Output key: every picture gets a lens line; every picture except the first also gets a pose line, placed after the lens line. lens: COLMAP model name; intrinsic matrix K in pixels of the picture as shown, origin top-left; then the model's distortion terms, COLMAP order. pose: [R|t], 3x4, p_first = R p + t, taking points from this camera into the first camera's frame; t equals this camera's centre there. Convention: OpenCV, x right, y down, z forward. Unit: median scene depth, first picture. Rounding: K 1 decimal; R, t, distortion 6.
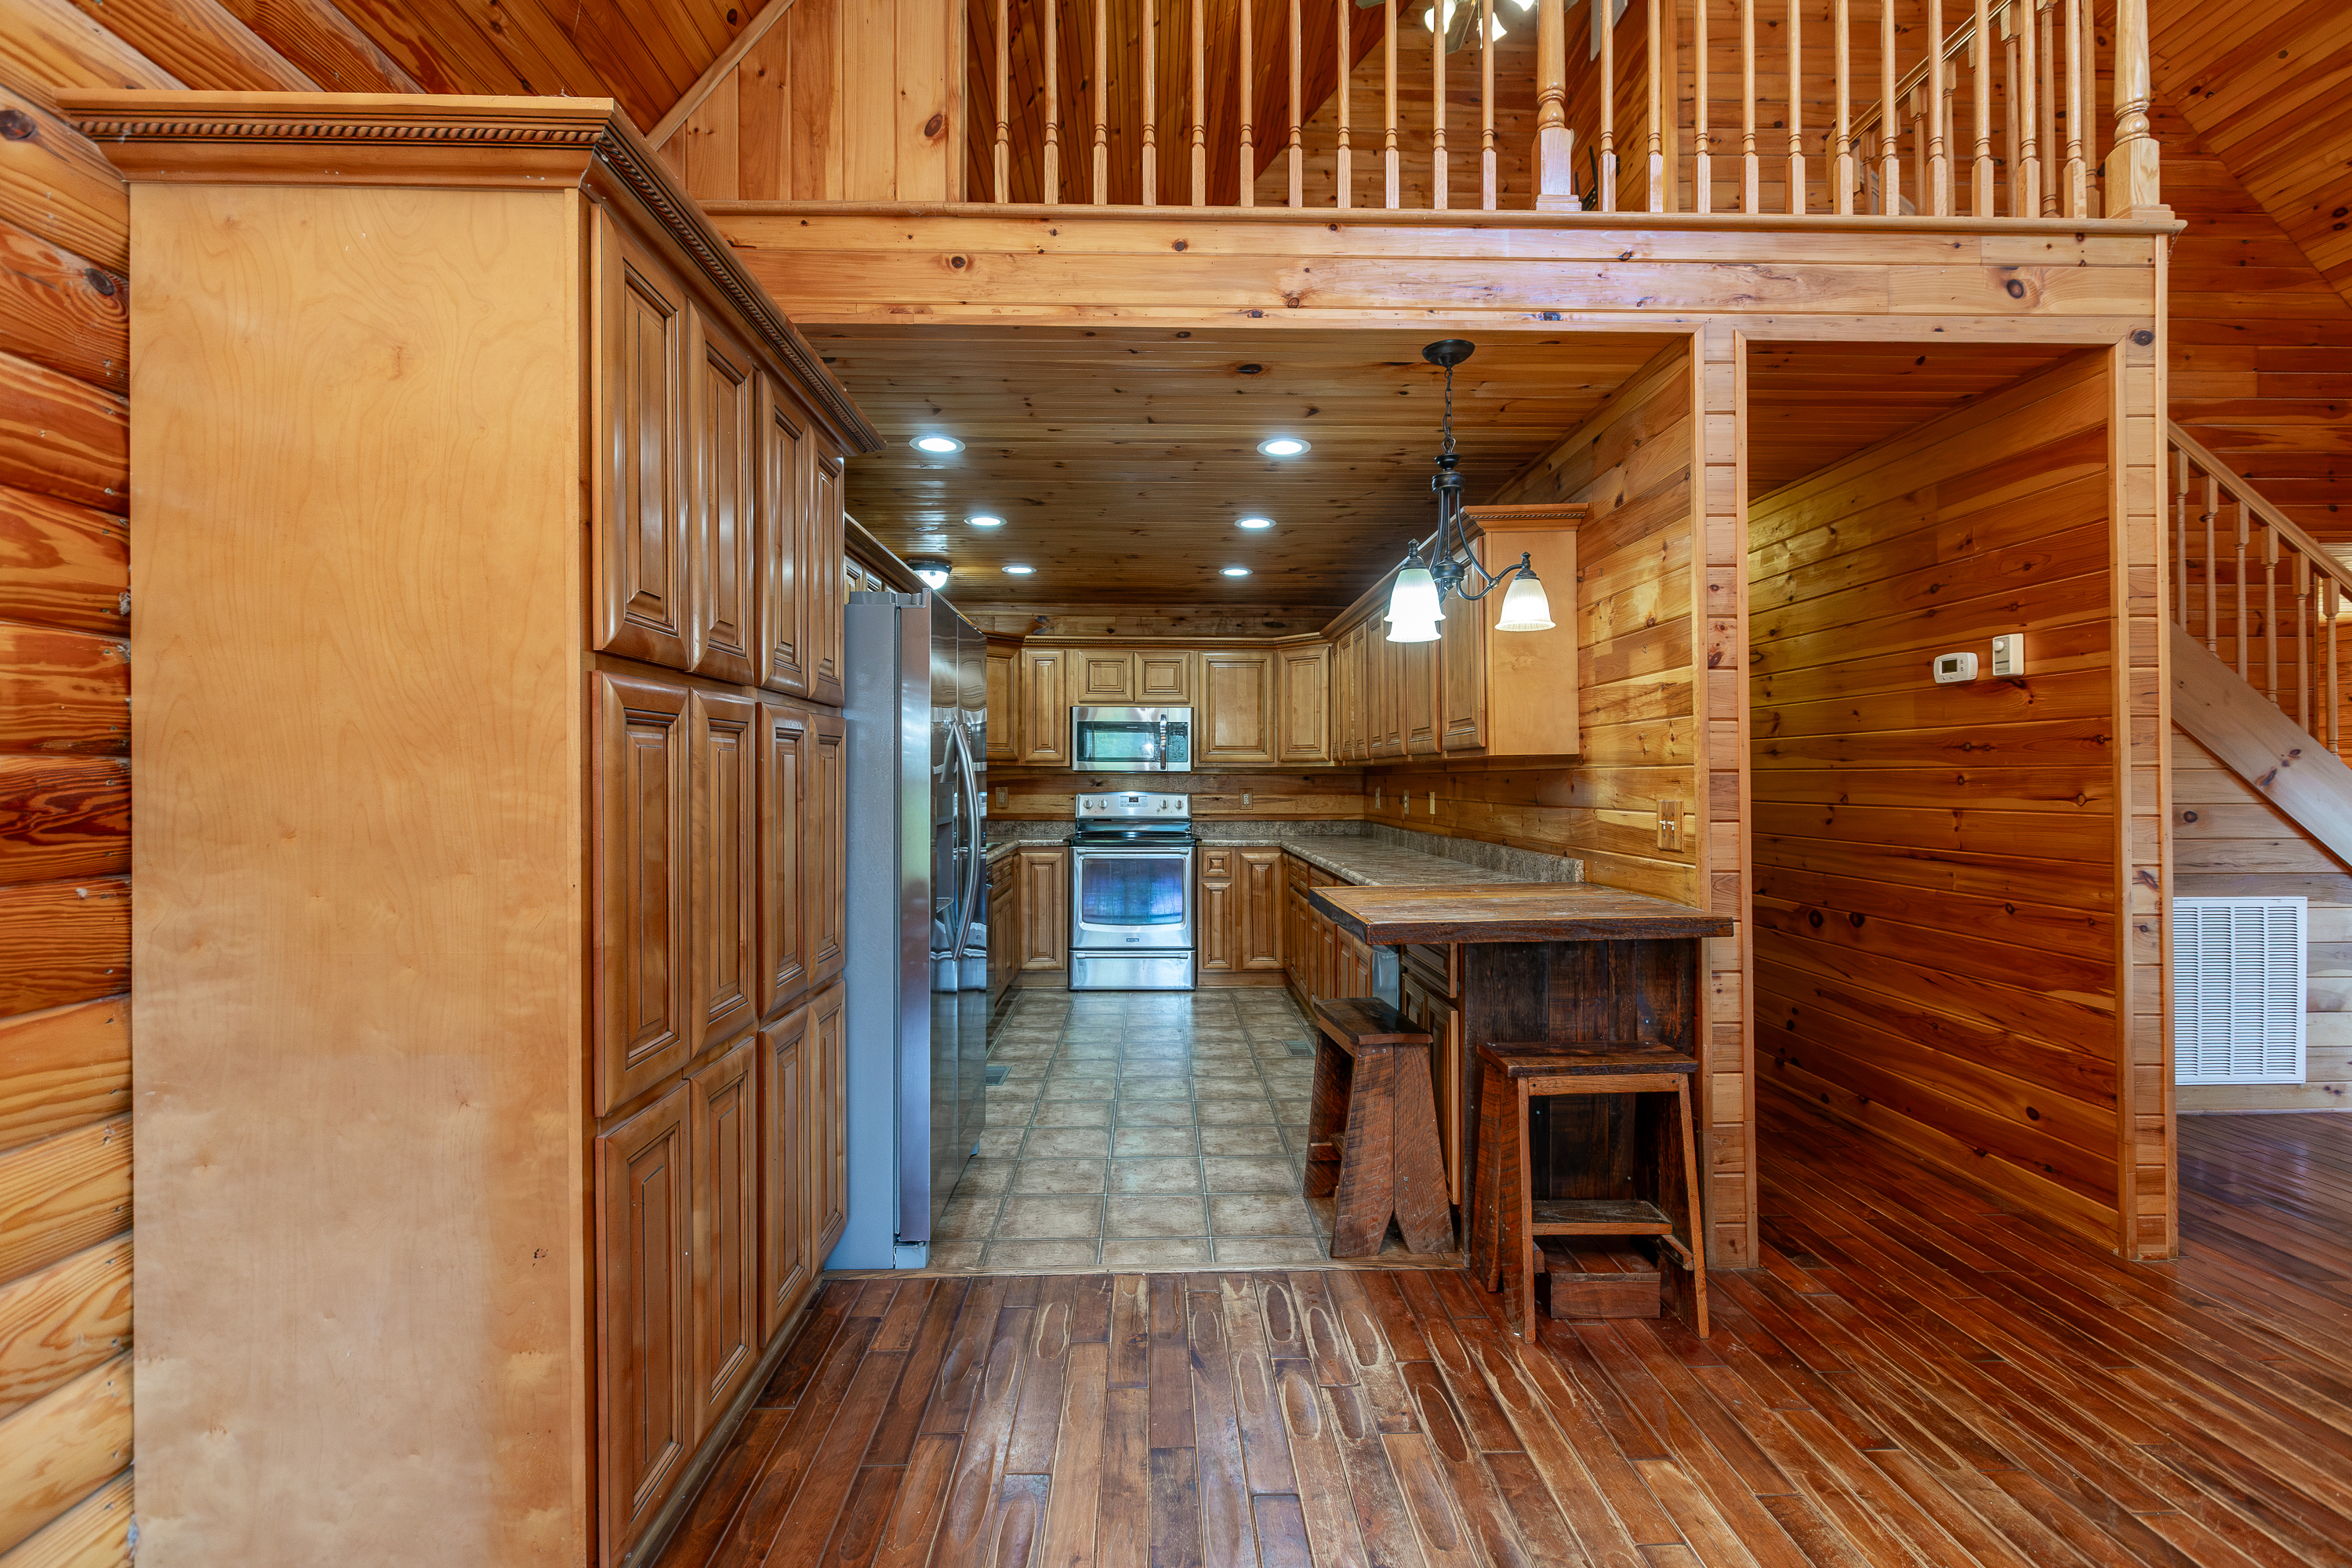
lens RADIAL K [[1052.0, 0, 1164.5], [0, 1052.0, 772.8], [0, 0, 1]] dist [0.006481, -0.002859]
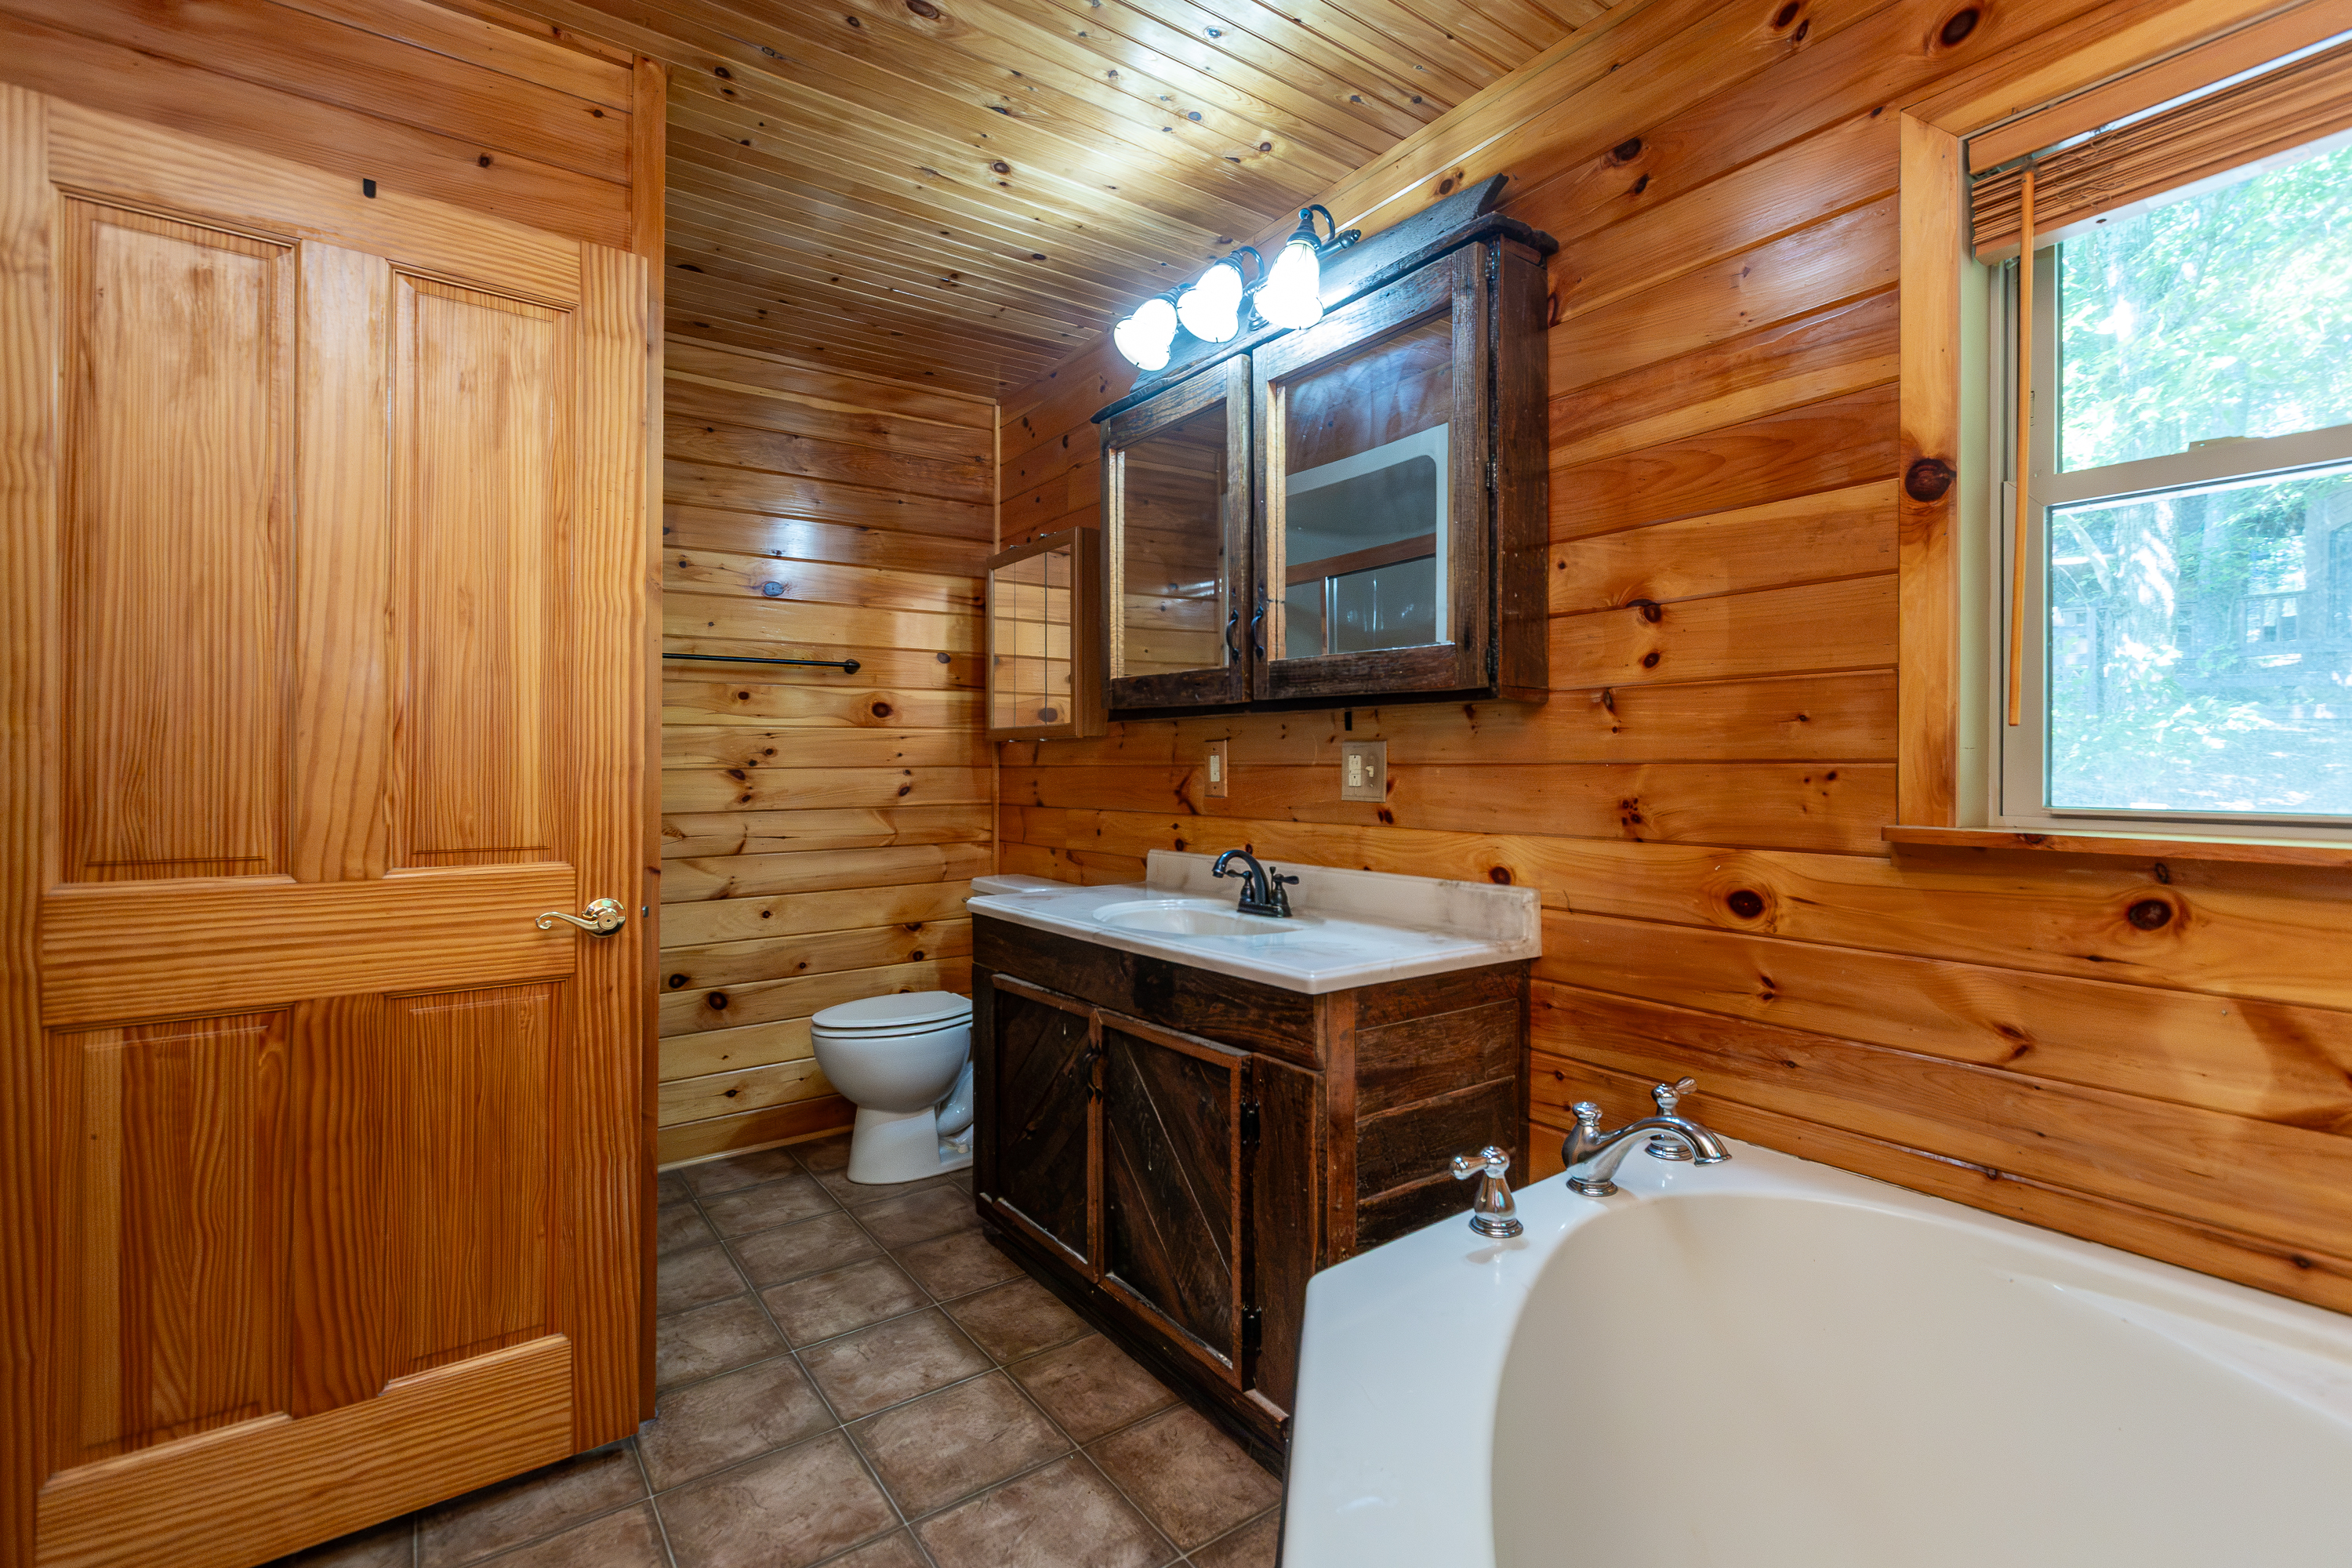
lens RADIAL K [[1052.0, 0, 1181.0], [0, 1052.0, 763.9], [0, 0, 1]] dist [0.006481, -0.002859]
pose [[-0.570341, 0.007758, 0.821372, -0.735171], [-0.000087, 0.999955, -0.009505, 0.045175], [-0.821408, -0.005493, -0.570314, 1.556926]]
